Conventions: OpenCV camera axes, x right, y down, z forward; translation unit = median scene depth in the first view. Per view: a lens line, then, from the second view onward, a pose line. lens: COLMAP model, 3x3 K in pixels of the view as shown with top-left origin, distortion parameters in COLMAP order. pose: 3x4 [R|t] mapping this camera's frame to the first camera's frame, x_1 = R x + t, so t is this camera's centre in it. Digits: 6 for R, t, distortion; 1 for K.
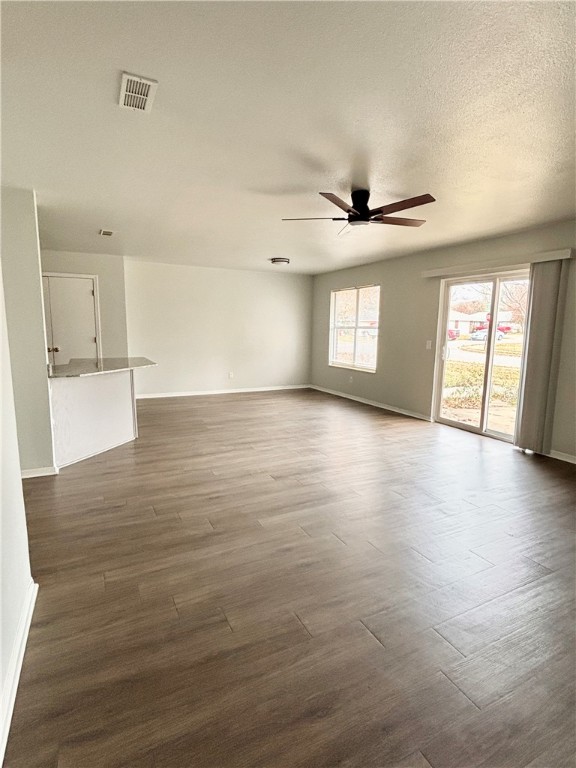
lens RADIAL K [[390.0, 0, 286.2], [0, 390.0, 387.0], [0, 0, 1]] dist [-0.002715, -0.000994]
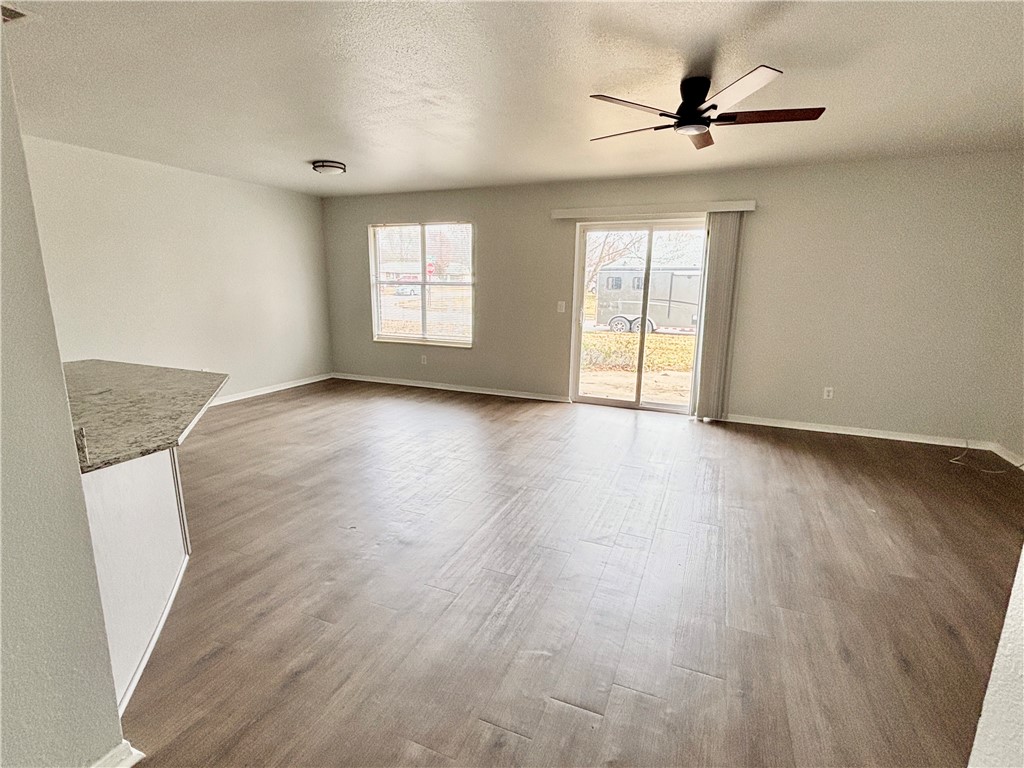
lens RADIAL K [[490.8, 0, 518.1], [0, 490.8, 380.5], [0, 0, 1]] dist [0.023831, -0.000350]
pose [[0.758711, -0.128973, 0.638533, -0.356524], [0.094659, 0.991629, 0.087818, -0.056500], [-0.644514, -0.006186, 0.764568, 0.306891]]
